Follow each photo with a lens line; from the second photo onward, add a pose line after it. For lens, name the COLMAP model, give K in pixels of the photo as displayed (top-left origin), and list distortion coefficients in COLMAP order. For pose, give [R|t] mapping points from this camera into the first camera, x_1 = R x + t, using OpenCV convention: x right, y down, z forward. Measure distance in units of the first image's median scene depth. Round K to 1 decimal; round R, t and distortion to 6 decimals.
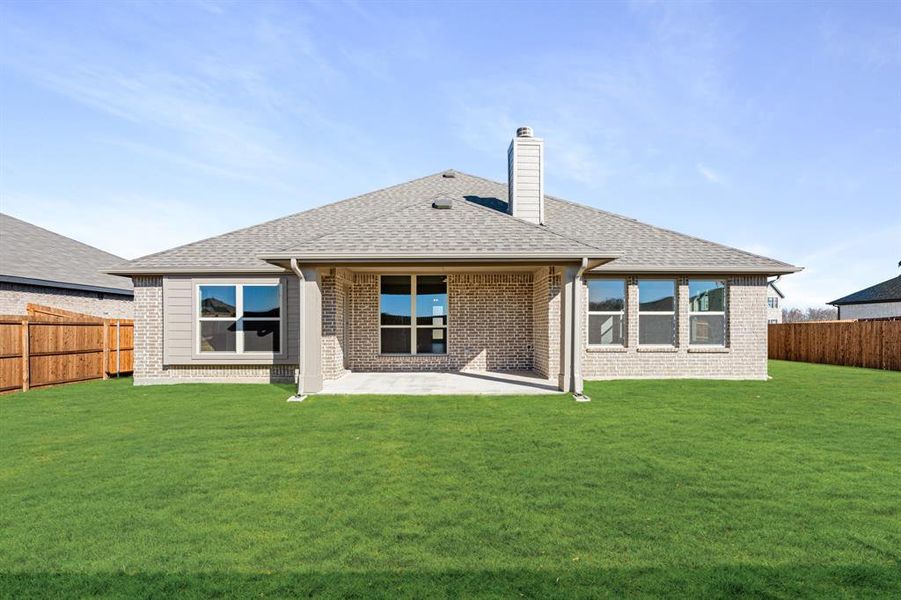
lens RADIAL K [[417.5, 0, 449.5], [0, 417.5, 329.9], [0, 0, 1]] dist [0.001088, 0.000061]
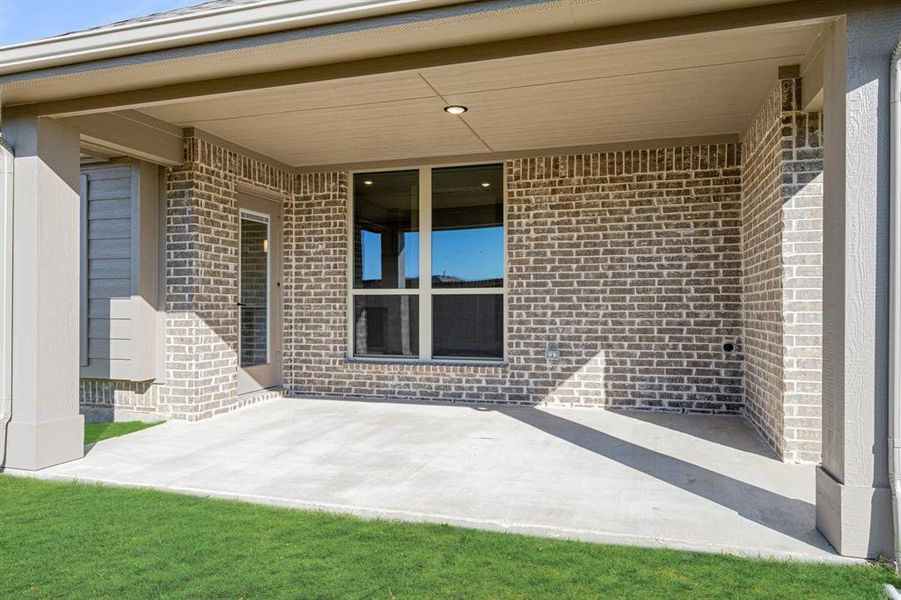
lens RADIAL K [[617.6, 0, 450.5], [0, 617.6, 300.0], [0, 0, 1]] dist [-0.003166, -0.001336]
pose [[0.956379, -0.000915, -0.292126, 0.135504], [-0.003690, 0.999878, -0.015211, 0.010968], [0.292104, 0.015625, 0.956259, 0.493106]]
